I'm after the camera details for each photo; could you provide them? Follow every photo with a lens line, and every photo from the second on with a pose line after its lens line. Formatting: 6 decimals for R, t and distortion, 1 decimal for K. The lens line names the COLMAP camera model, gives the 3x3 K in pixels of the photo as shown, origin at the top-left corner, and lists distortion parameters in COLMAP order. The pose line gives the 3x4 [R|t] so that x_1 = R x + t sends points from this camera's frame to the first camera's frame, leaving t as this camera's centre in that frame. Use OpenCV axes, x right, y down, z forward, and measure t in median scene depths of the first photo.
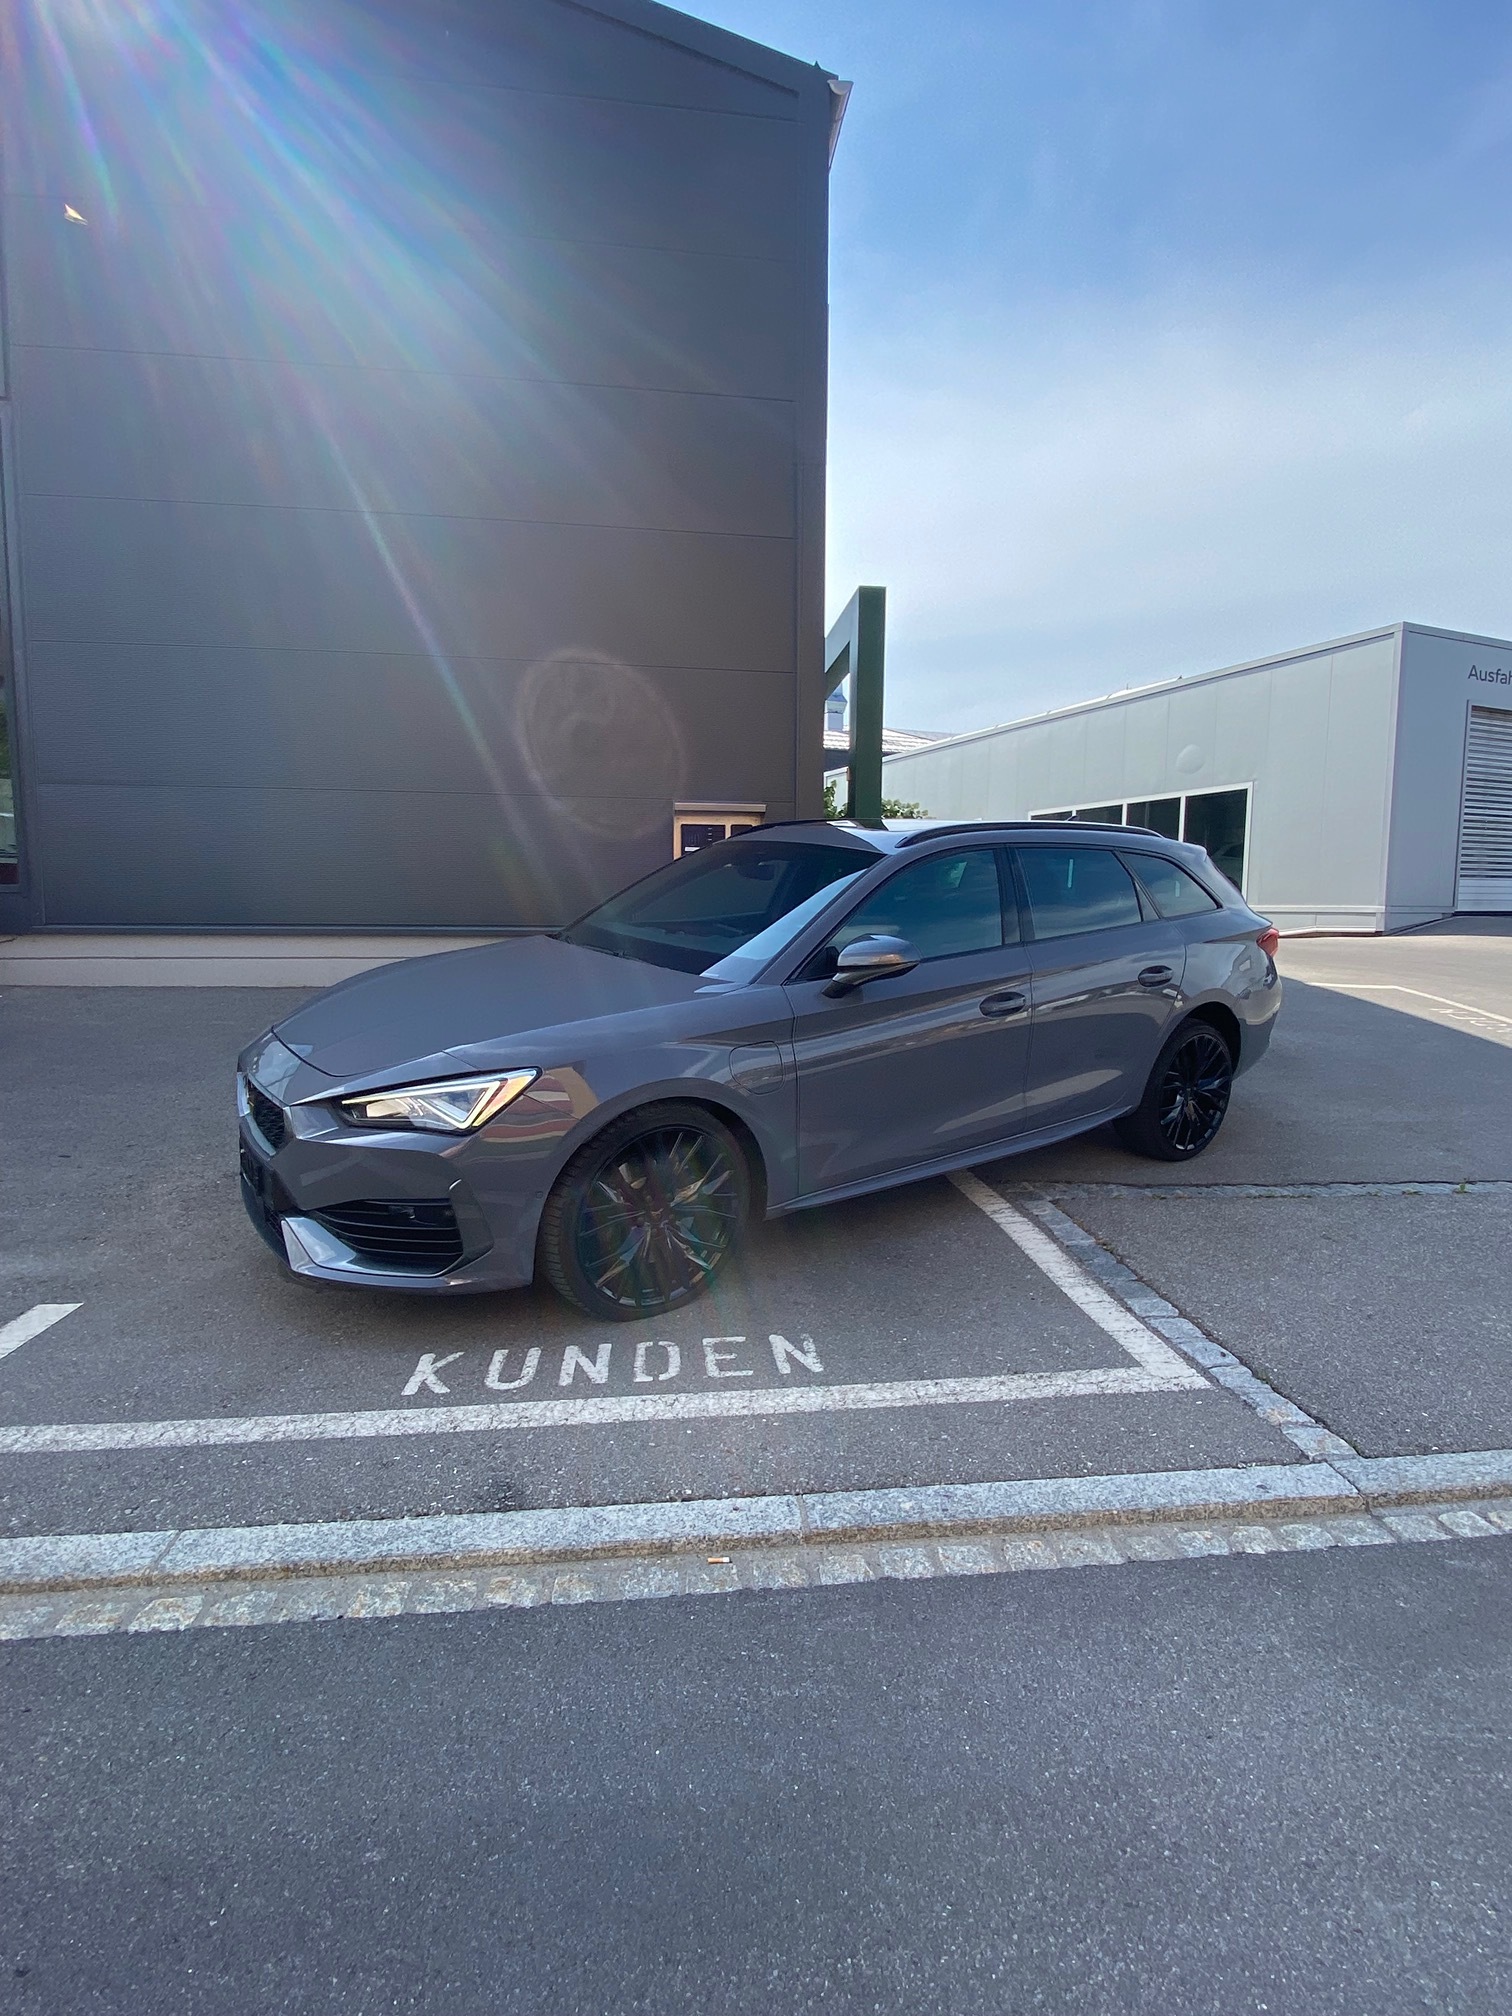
lens RADIAL K [[973.6, 0, 791.9], [0, 973.6, 1006.6], [0, 0, 1]] dist [0.042732, -0.046655]
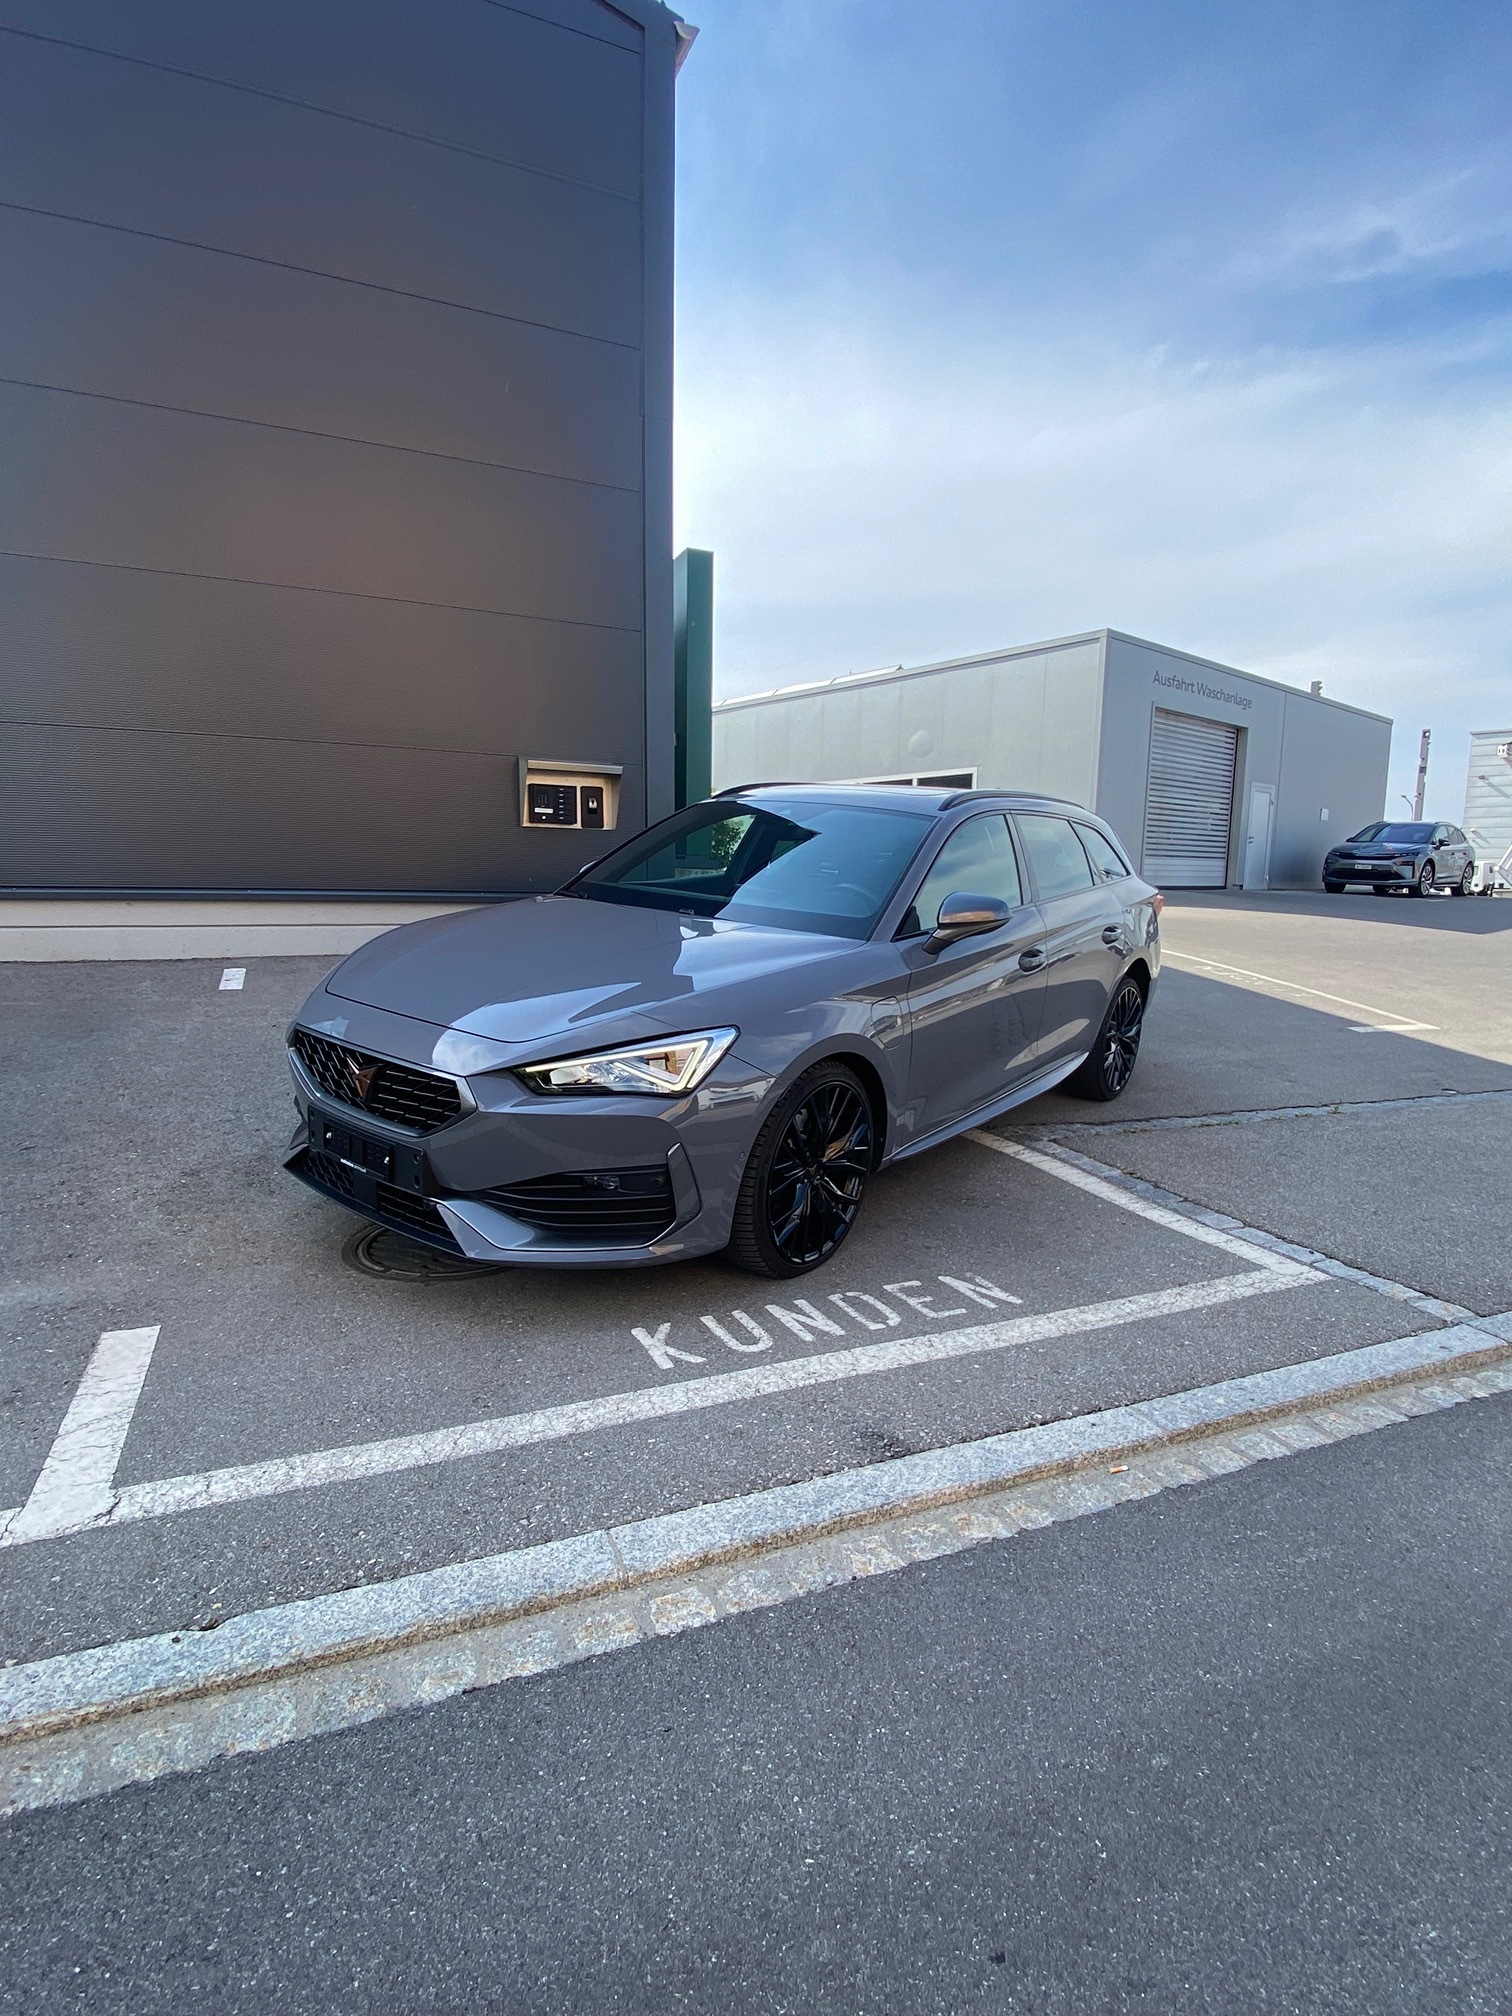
lens RADIAL K [[972.0, 0, 756.0], [0, 972.0, 1008.0], [0, 0, 1]] dist [0.045955, -0.048011]
pose [[0.961776, -0.026307, 0.272570, -0.507832], [0.018298, 0.999324, 0.031884, 0.014312], [-0.273225, -0.025678, 0.961607, 0.064824]]
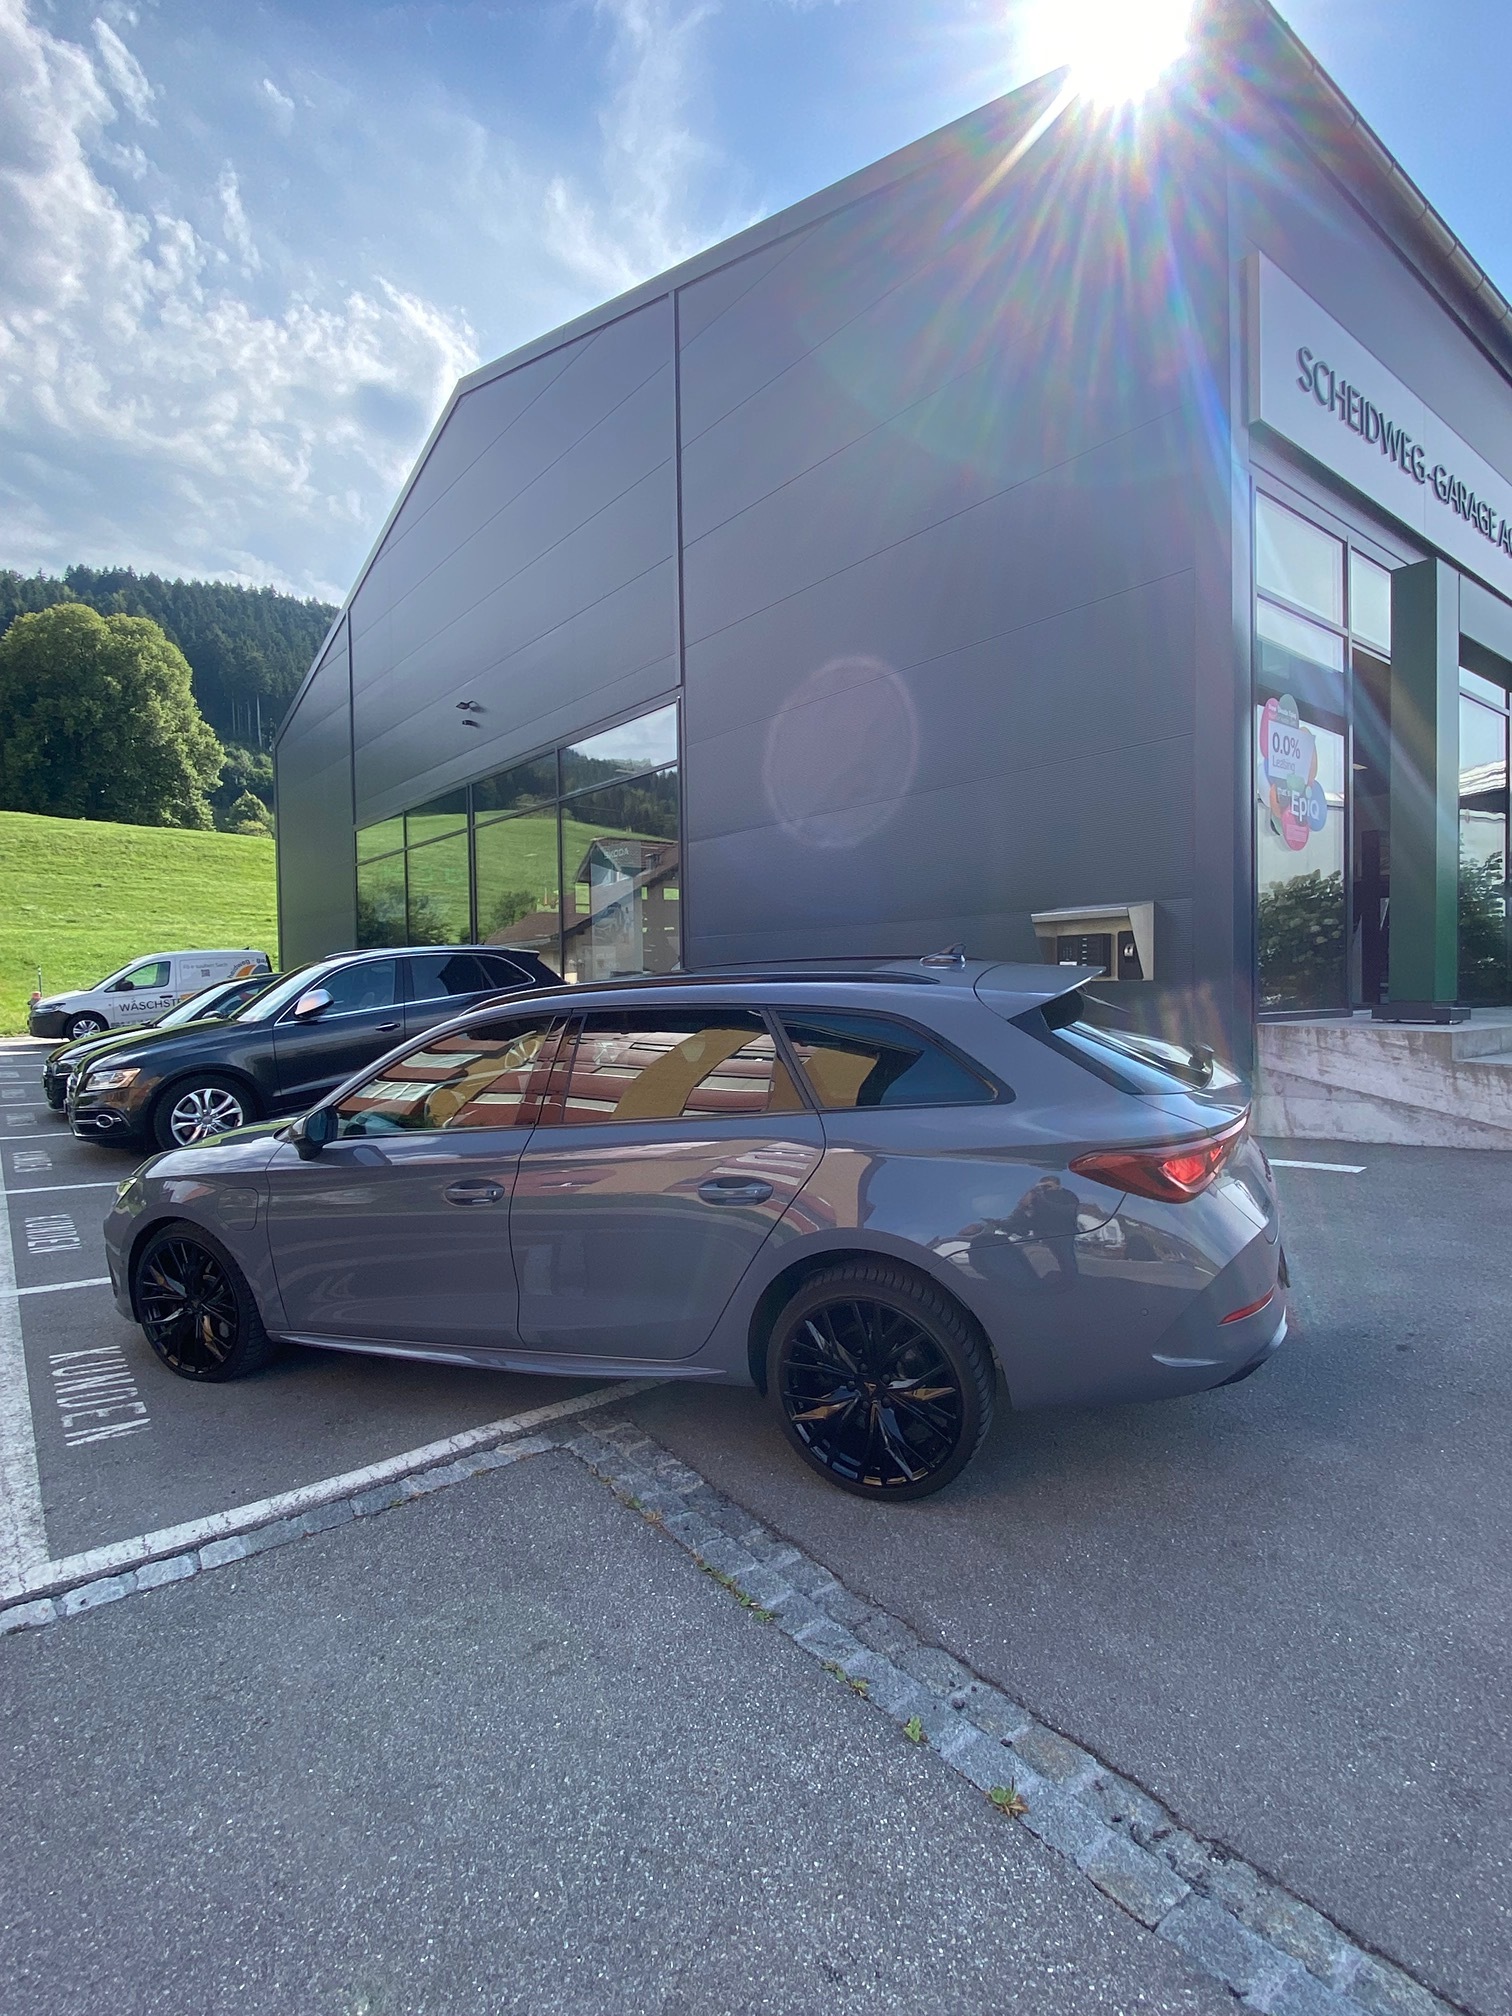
lens RADIAL K [[1016.5, 0, 800.3], [0, 1016.5, 1013.5], [0, 0, 1]] dist [-0.000204, -0.012297]
pose [[0.523730, 0.015174, -0.851749, 1.584326], [-0.079514, 0.996347, -0.031143, -0.216564], [0.848165, 0.084037, 0.523023, 1.033954]]
